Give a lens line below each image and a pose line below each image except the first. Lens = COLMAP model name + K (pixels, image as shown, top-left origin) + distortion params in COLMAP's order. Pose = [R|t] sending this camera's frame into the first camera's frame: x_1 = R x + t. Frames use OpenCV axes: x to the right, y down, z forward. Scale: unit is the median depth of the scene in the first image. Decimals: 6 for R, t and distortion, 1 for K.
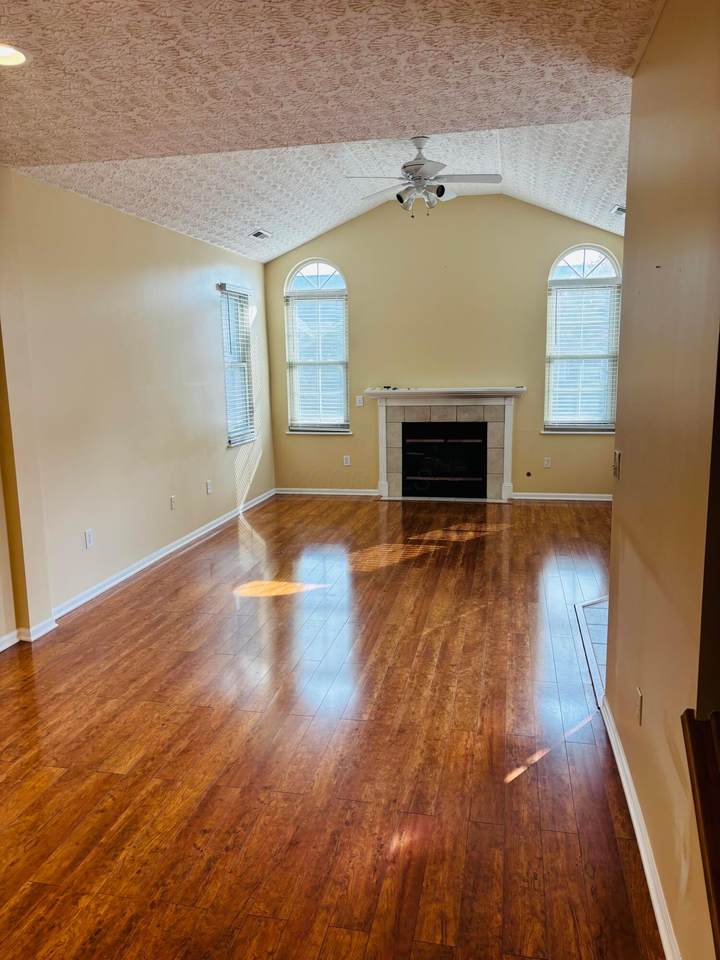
lens RADIAL K [[723.2, 0, 355.4], [0, 723.2, 481.7], [0, 0, 1]] dist [0.074639, -0.098245]
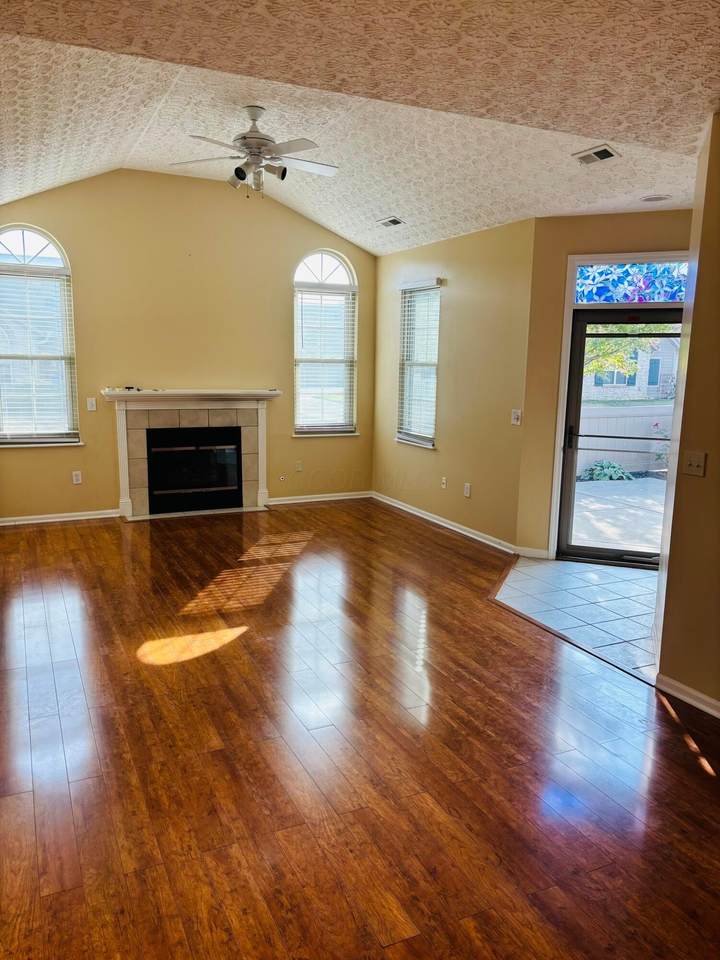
lens RADIAL K [[723.2, 0, 355.4], [0, 723.2, 481.7], [0, 0, 1]] dist [0.074639, -0.098245]
pose [[0.795652, -0.070860, 0.601595, -0.270566], [0.071906, 0.997161, 0.022352, -0.021133], [-0.601470, 0.025474, 0.798489, 0.161503]]
